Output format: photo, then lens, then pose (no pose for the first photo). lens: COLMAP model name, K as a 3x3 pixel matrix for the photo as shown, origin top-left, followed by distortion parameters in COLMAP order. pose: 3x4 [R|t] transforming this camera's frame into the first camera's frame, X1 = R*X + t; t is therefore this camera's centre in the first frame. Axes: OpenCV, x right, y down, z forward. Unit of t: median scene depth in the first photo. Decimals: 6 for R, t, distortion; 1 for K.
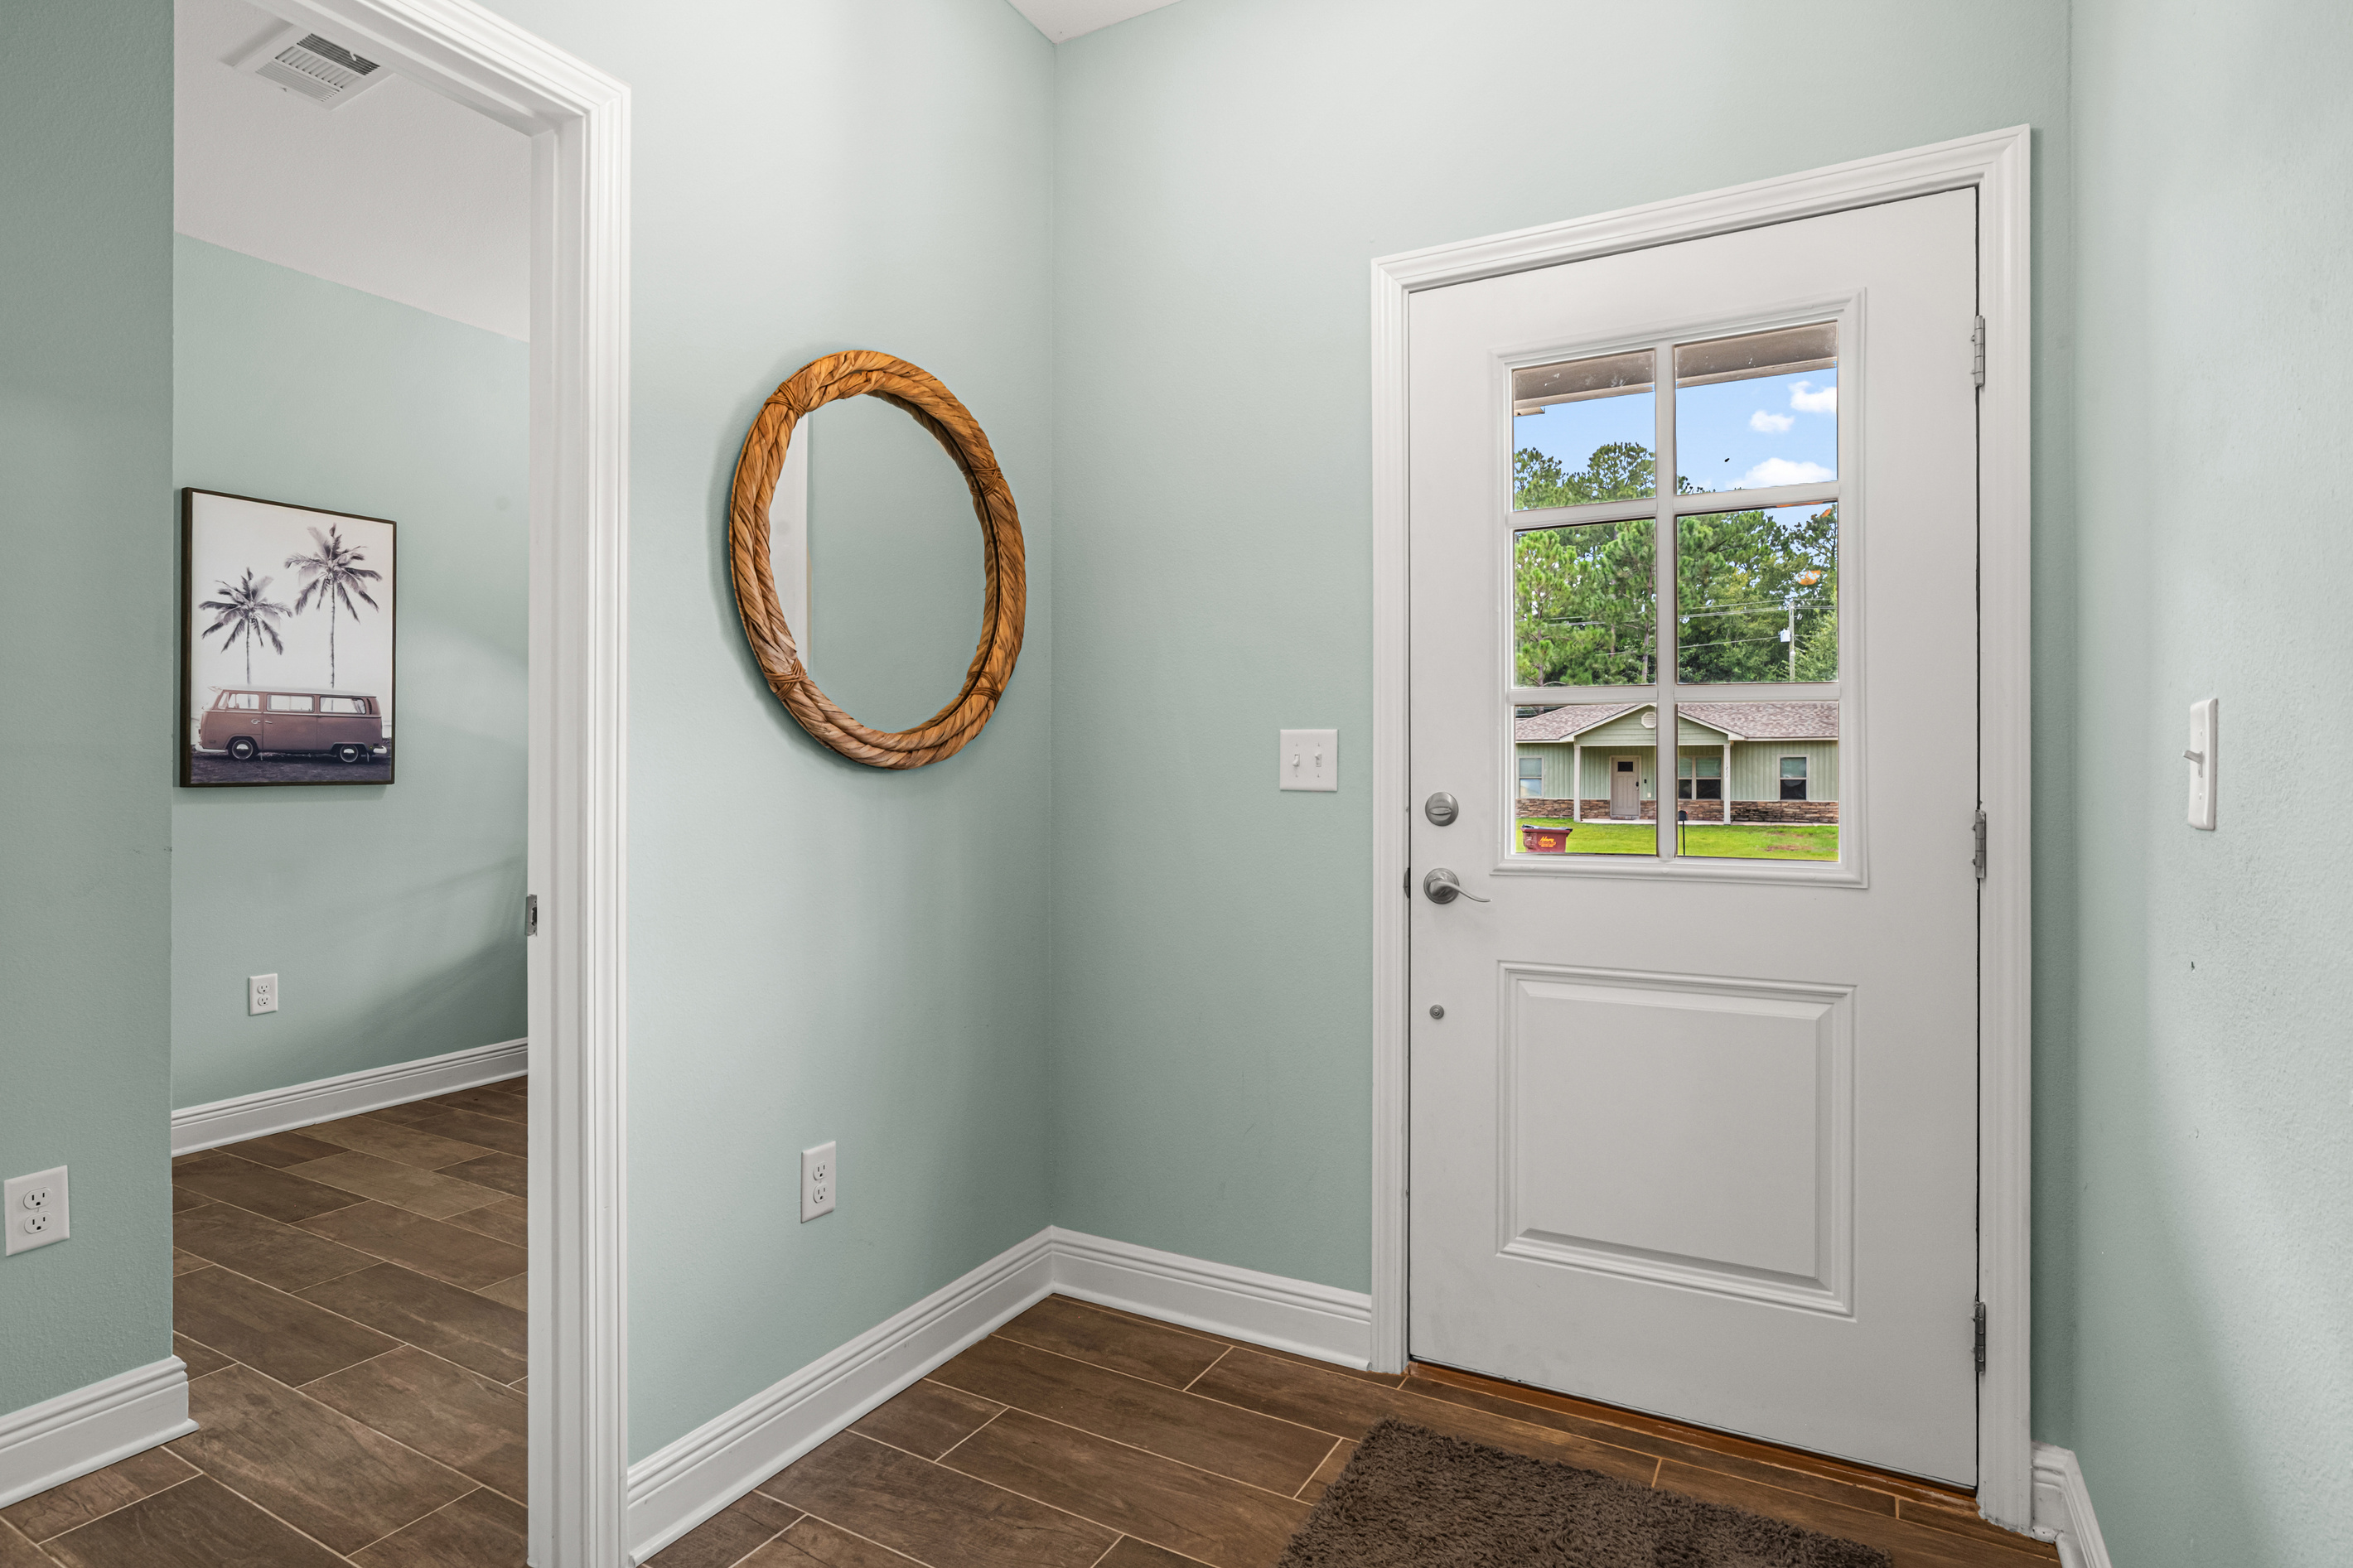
lens RADIAL K [[1217.1, 0, 1176.5], [0, 1217.1, 784.0], [0, 0, 1]] dist [0.003032, 0.000140]
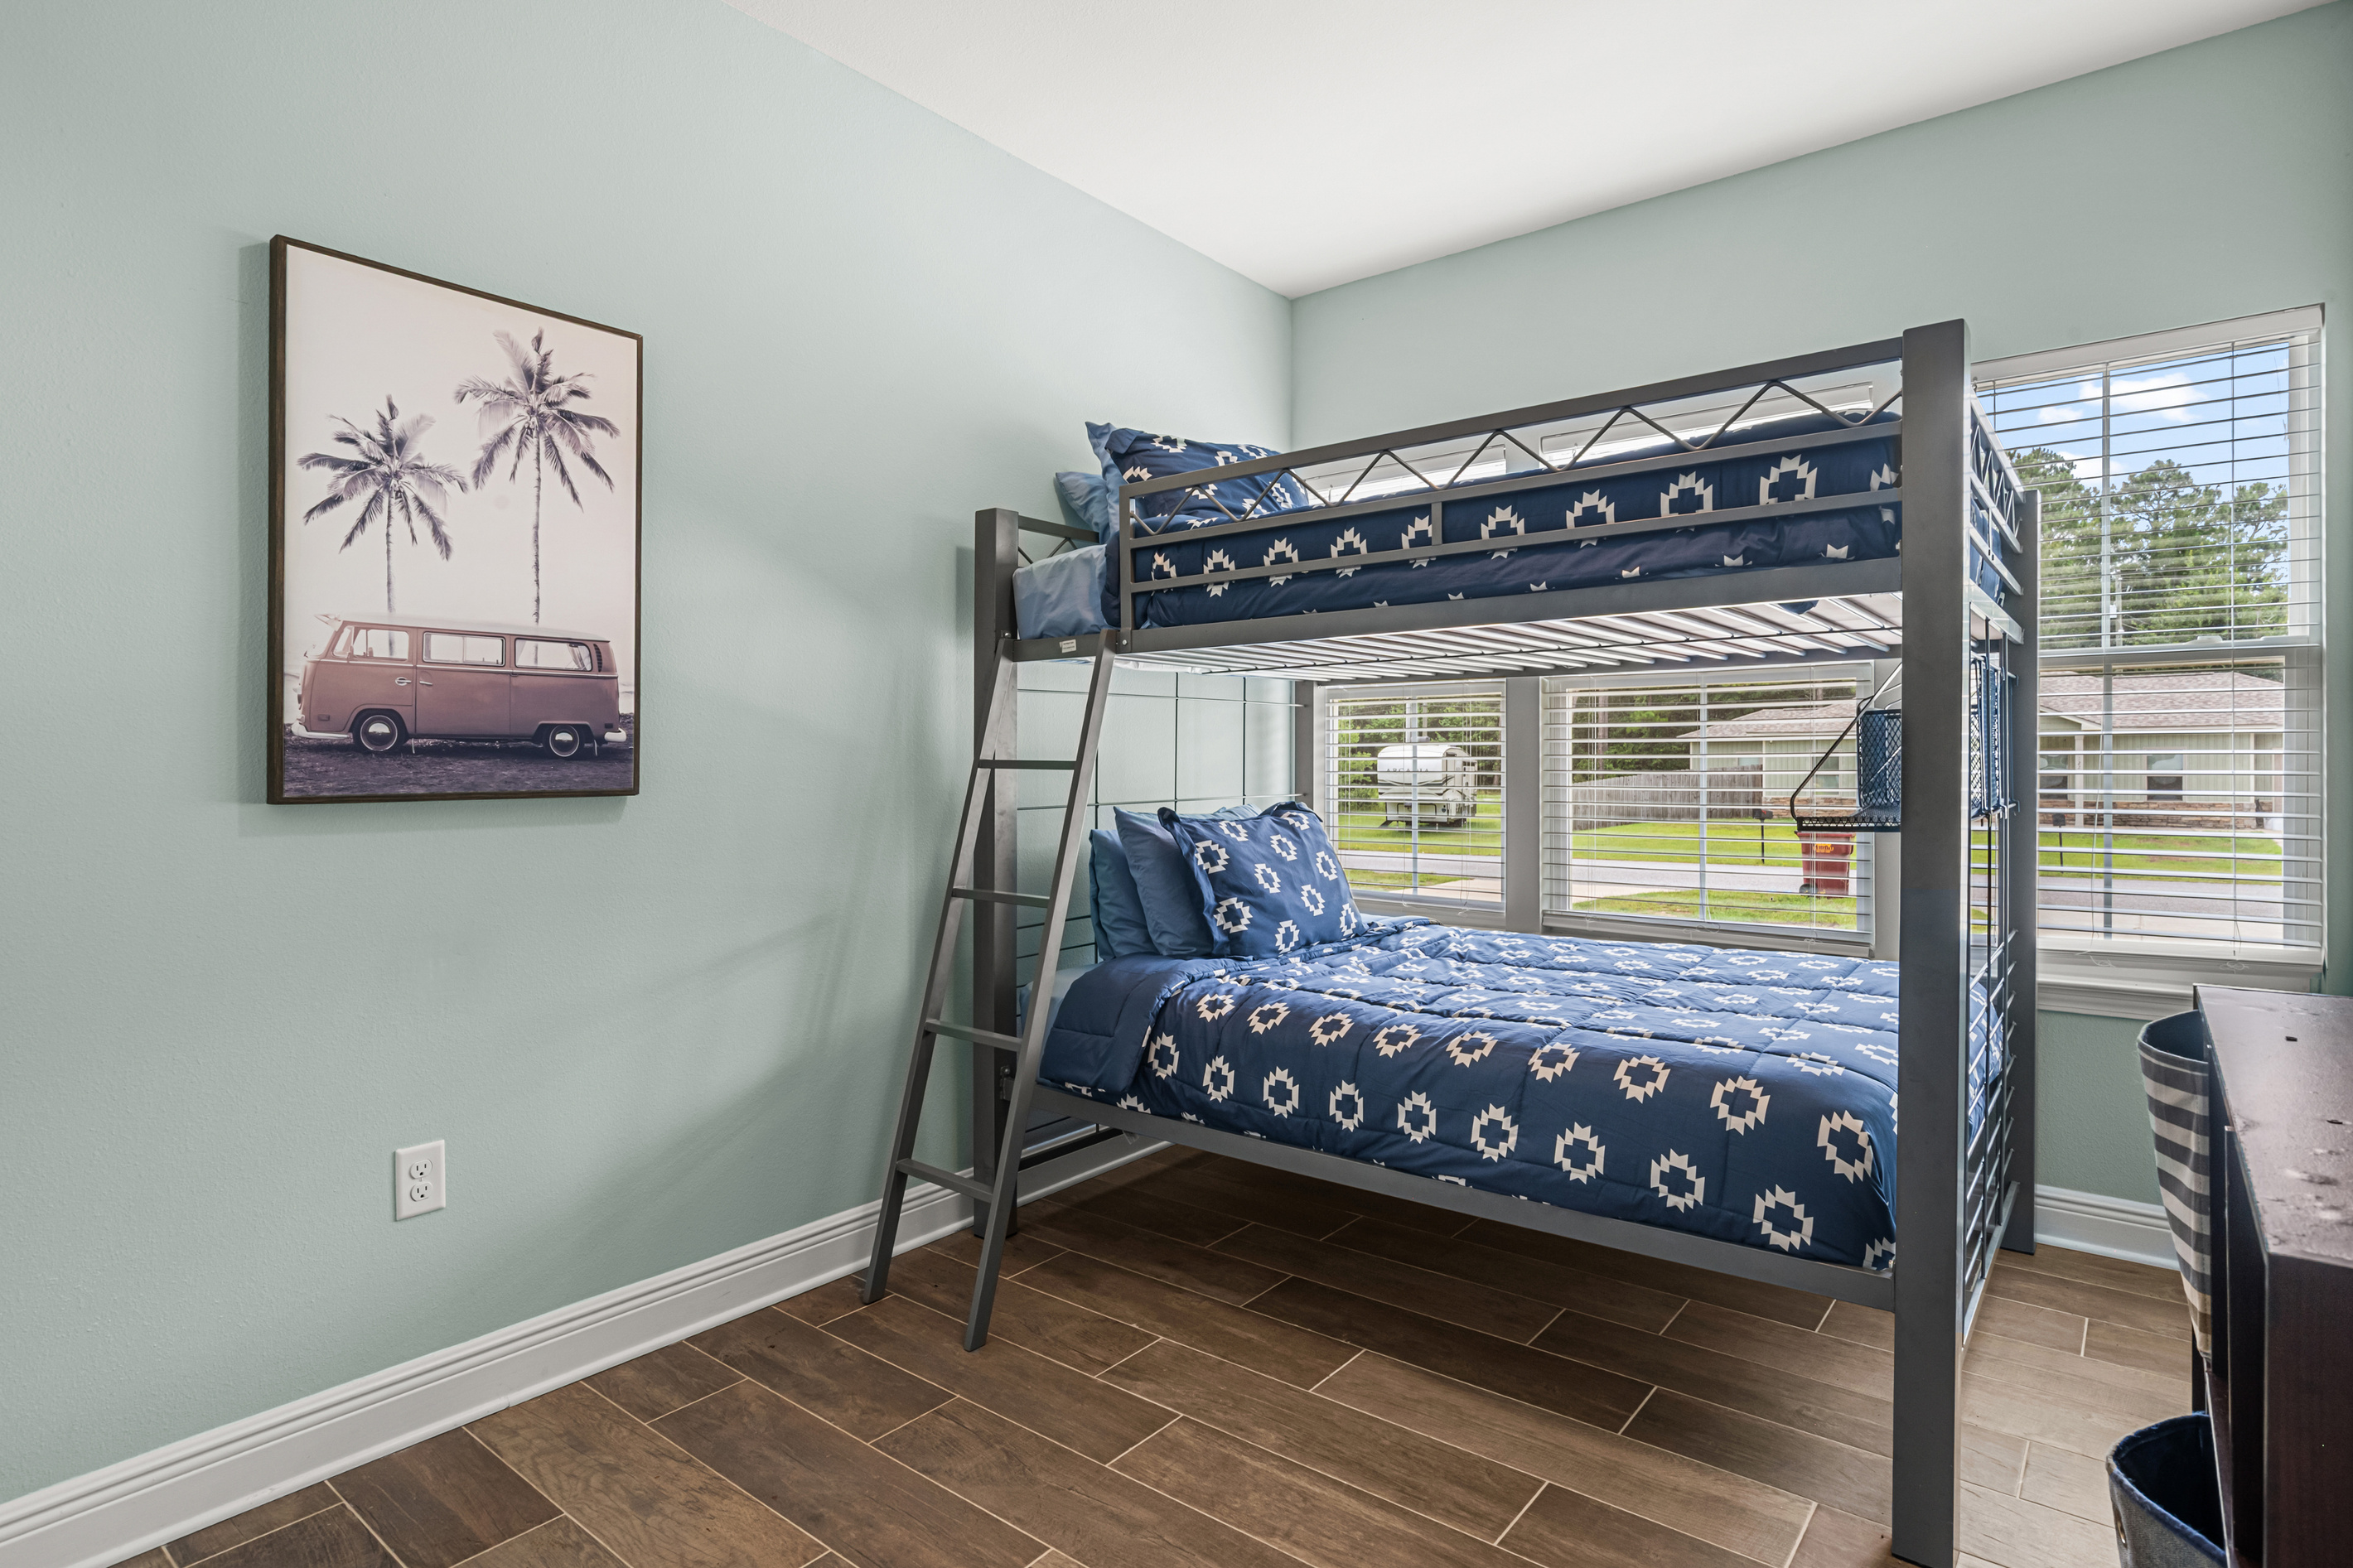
lens RADIAL K [[1215.3, 0, 1176.5], [0, 1215.3, 784.0], [0, 0, 1]] dist [-0.003268, 0.000405]
pose [[0.986611, 0.002767, -0.163068, -0.323107], [-0.001922, 0.999984, 0.005338, -0.009206], [0.163080, -0.004954, 0.986600, 0.515781]]
